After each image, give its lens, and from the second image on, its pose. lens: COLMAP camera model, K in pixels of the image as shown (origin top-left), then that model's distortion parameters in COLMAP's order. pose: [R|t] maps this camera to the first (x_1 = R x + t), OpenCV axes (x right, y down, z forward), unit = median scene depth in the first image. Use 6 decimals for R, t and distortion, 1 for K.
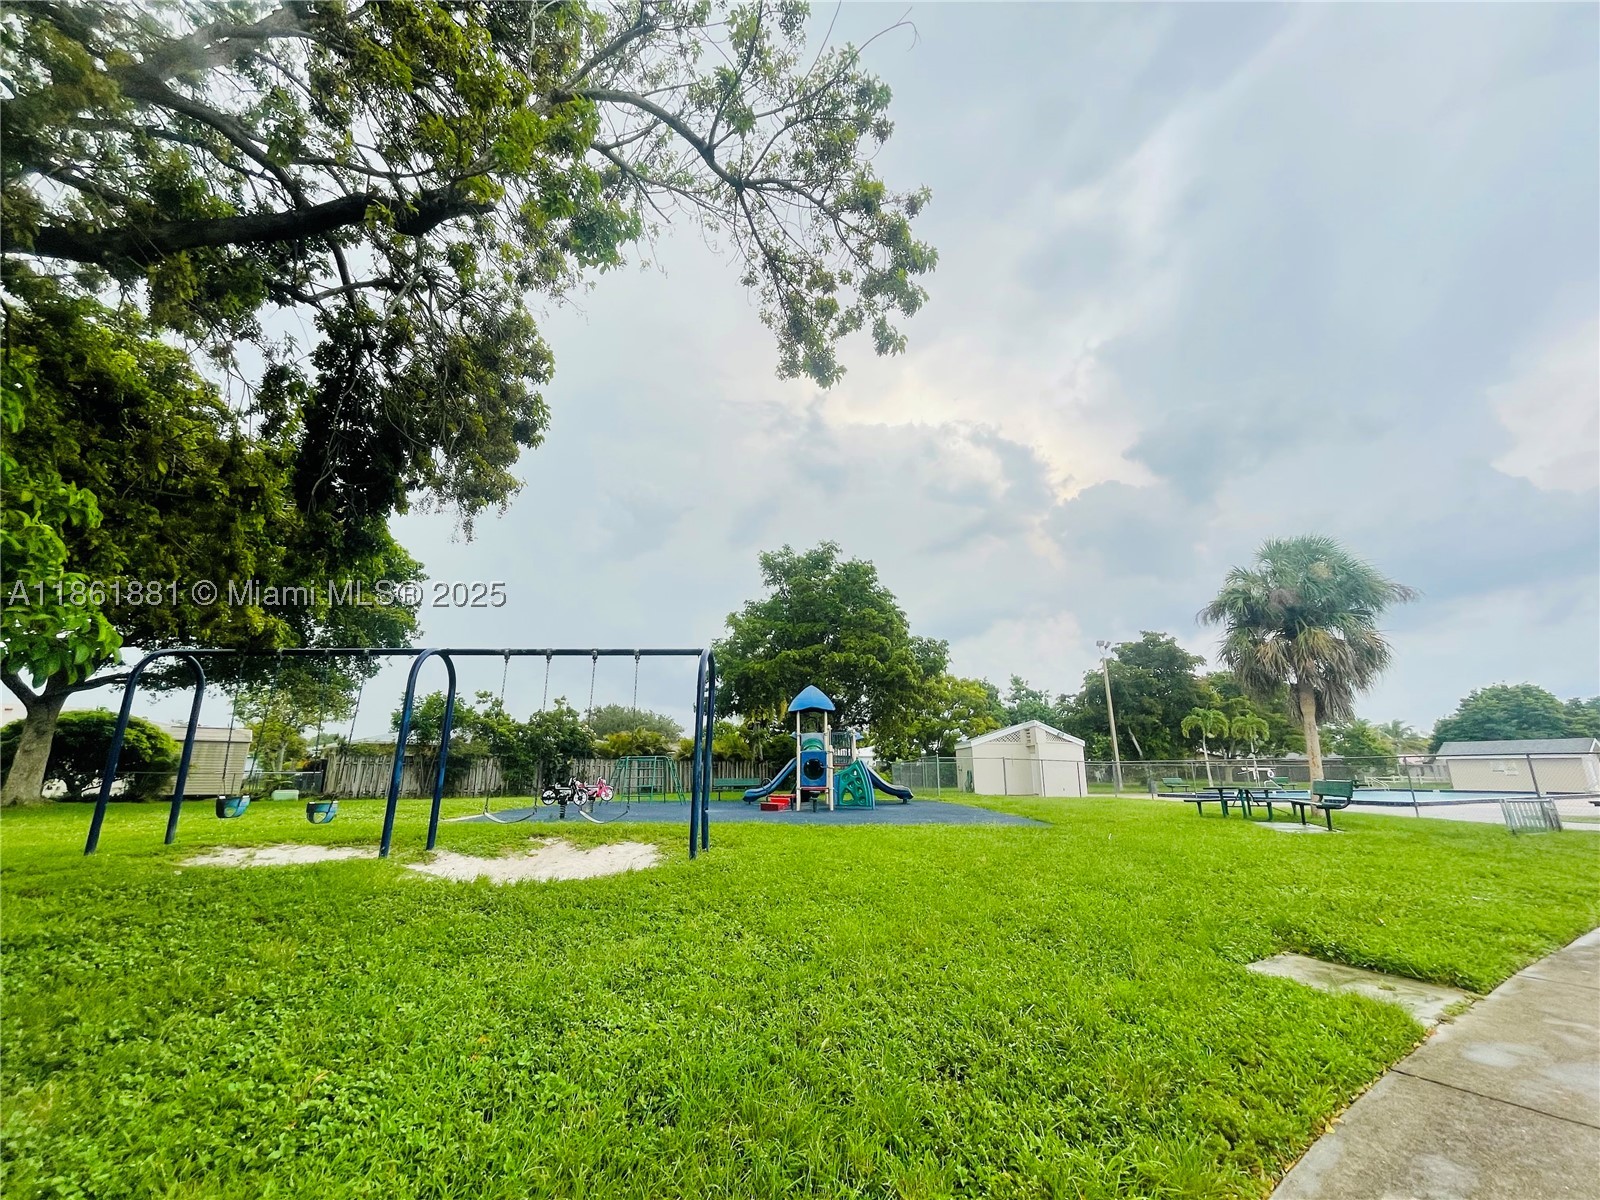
lens RADIAL K [[650.5, 0, 800.0], [0, 650.5, 600.0], [0, 0, 1]] dist [0.000387, 0.000019]
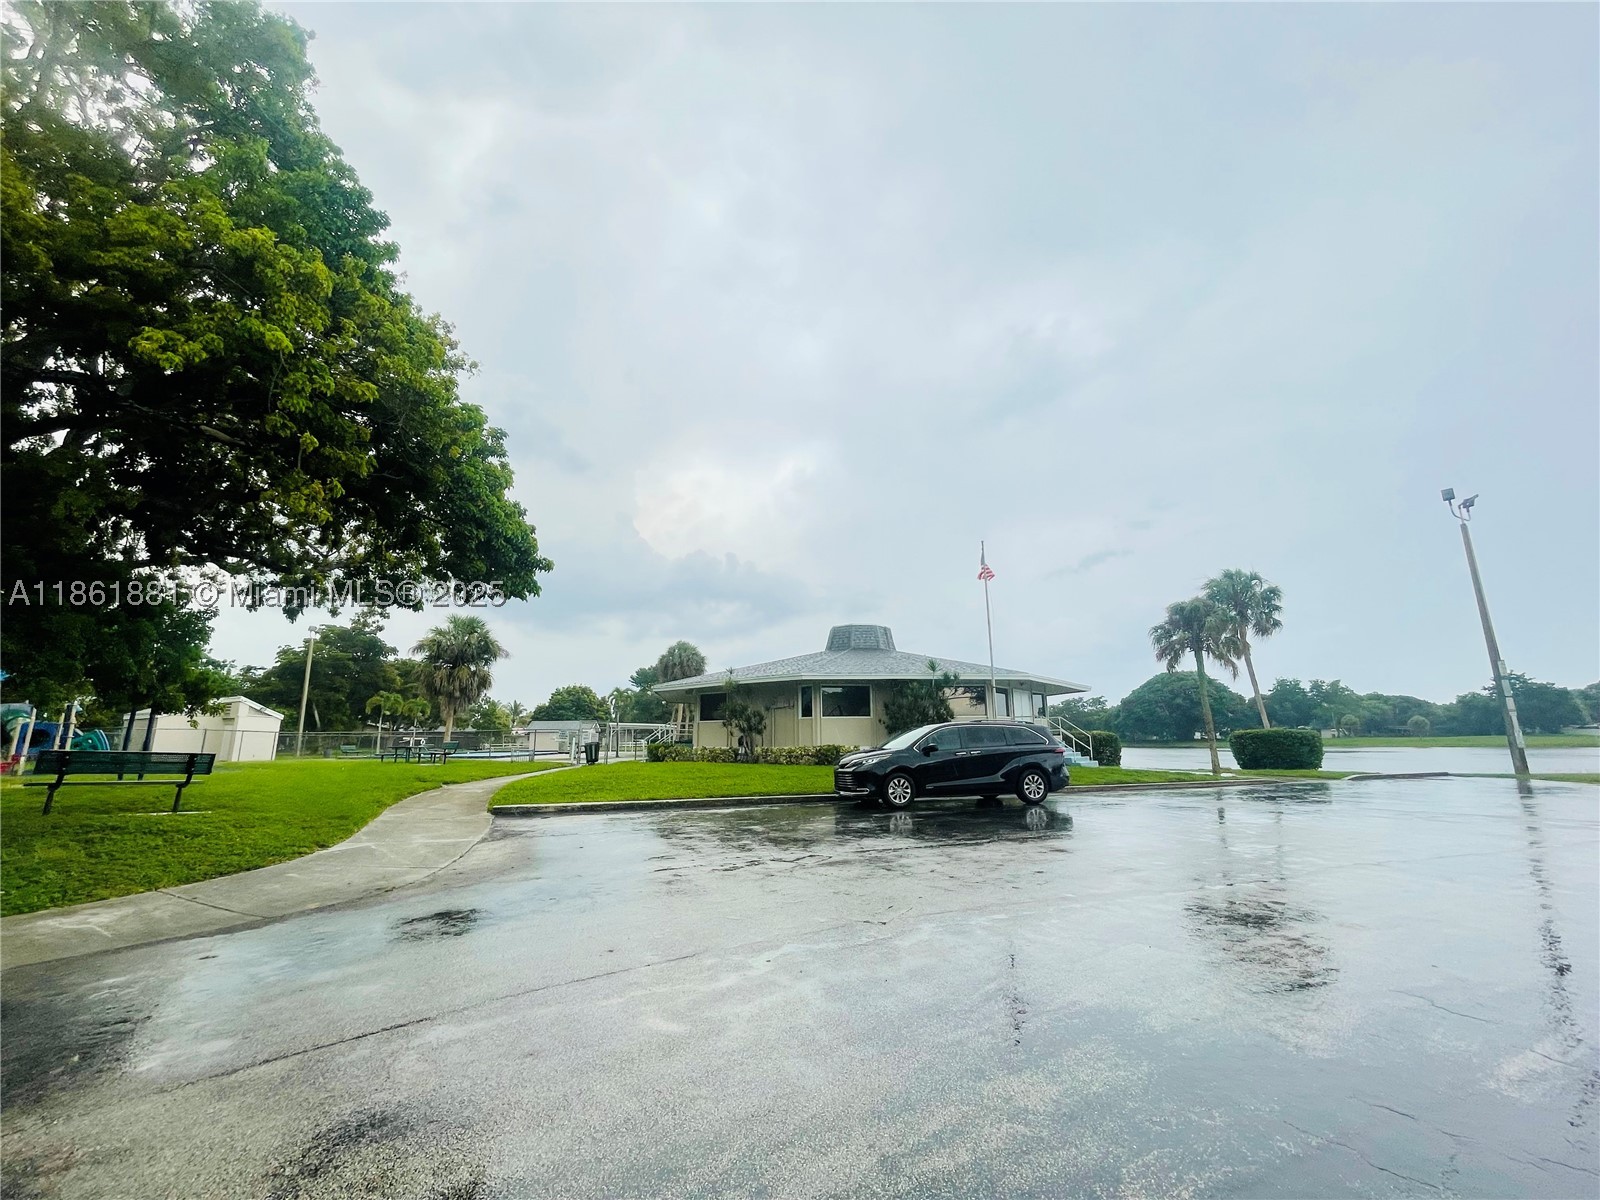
lens RADIAL K [[650.5, 0, 800.0], [0, 650.5, 600.0], [0, 0, 1]] dist [0.000387, 0.000019]
pose [[0.429312, 0.184066, 0.884201, -0.259180], [-0.220733, 0.970706, -0.094900, -0.087077], [-0.875767, -0.154430, 0.457366, -0.355333]]
